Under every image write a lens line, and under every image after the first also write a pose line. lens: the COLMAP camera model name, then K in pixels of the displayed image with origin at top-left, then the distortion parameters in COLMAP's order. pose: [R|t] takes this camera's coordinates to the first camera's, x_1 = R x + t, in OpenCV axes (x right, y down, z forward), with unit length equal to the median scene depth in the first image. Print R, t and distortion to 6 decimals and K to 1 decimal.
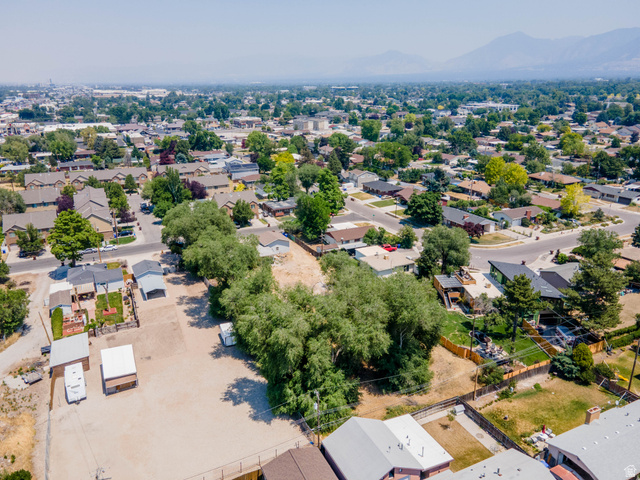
lens RADIAL K [[469.6, 0, 320.0], [0, 469.6, 240.0], [0, 0, 1]] dist [0.039645, 0.002807]
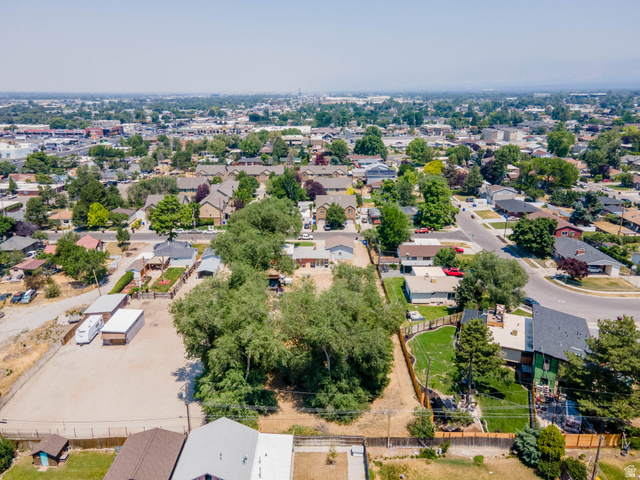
lens RADIAL K [[469.6, 0, 320.0], [0, 469.6, 240.0], [0, 0, 1]] dist [0.039645, 0.002807]
pose [[0.894616, 0.139519, -0.424495, 0.276062], [-0.145541, 0.989181, 0.018389, -0.021661], [0.422468, 0.045331, 0.905243, 0.068749]]
